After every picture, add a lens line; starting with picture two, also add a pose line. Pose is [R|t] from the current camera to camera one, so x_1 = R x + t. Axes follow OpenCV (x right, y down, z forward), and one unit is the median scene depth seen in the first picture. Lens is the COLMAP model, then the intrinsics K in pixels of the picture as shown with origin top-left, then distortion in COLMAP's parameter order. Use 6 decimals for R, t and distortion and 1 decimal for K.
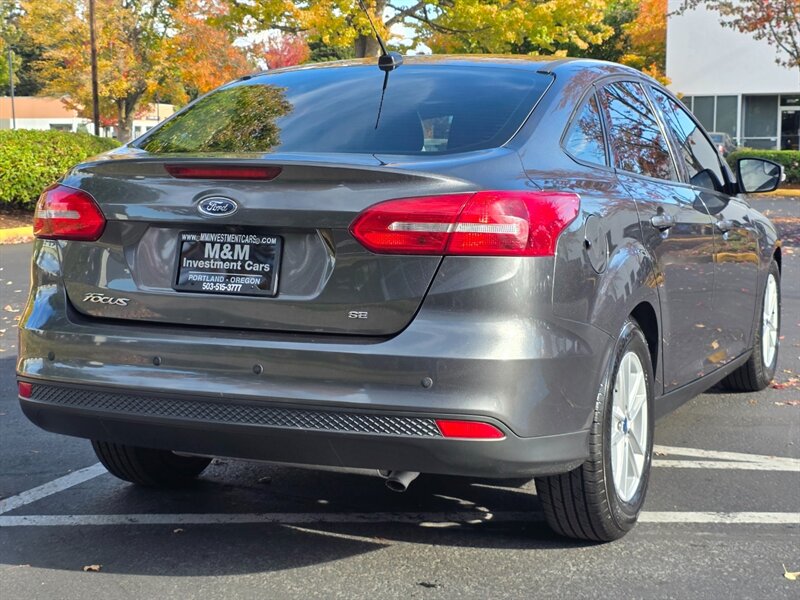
lens RADIAL K [[1327.2, 0, 408.7], [0, 1327.2, 300.6], [0, 0, 1]] dist [0.263058, -1.163475]
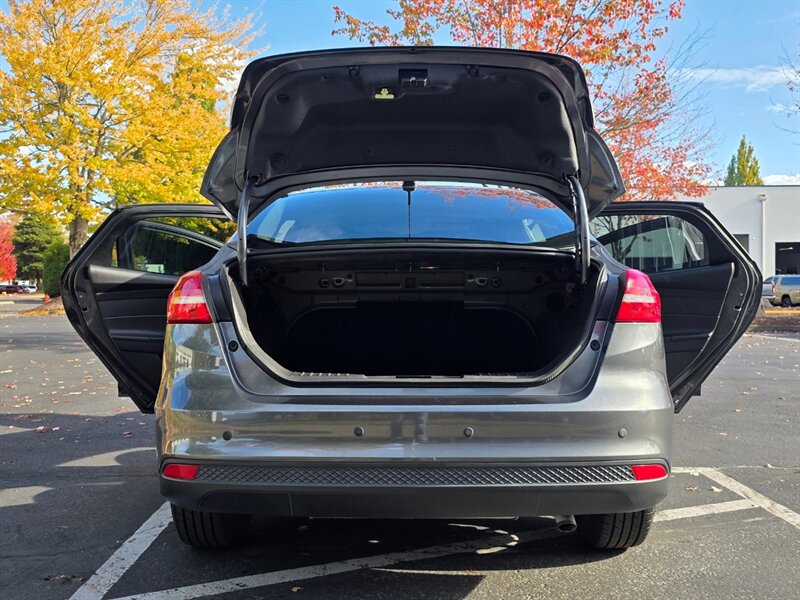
lens RADIAL K [[759.6, 0, 399.0], [0, 759.6, 289.5], [0, 0, 1]] dist [0.044651, -0.008482]
pose [[0.923032, -0.006512, 0.384668, -0.356212], [0.050743, 0.993182, -0.104948, -0.001692], [-0.381362, 0.116389, 0.917070, 0.393781]]
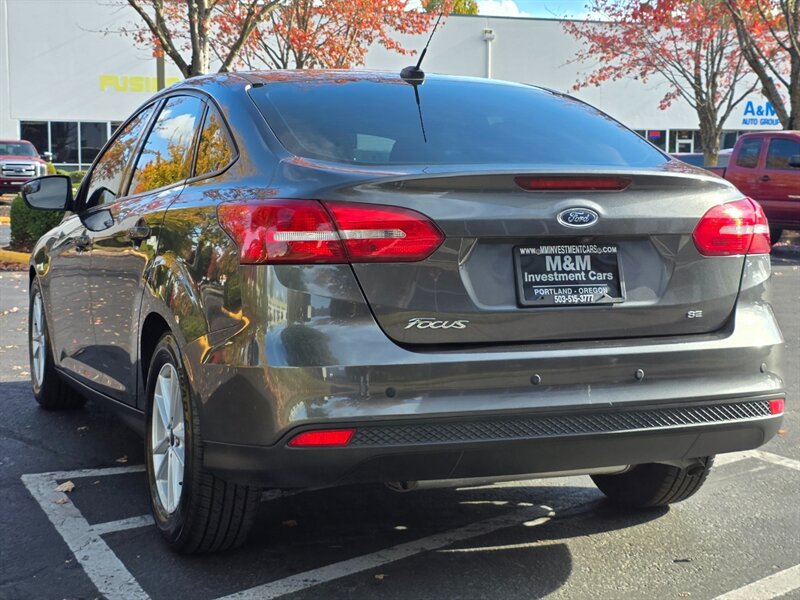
lens RADIAL K [[1327.2, 0, 408.7], [0, 1327.2, 300.6], [0, 0, 1]] dist [0.263058, -1.163475]
pose [[0.702633, -0.066903, 0.708401, -0.850227], [0.081127, 0.996610, 0.013656, -0.029599], [-0.706913, 0.047875, 0.705679, 0.355297]]
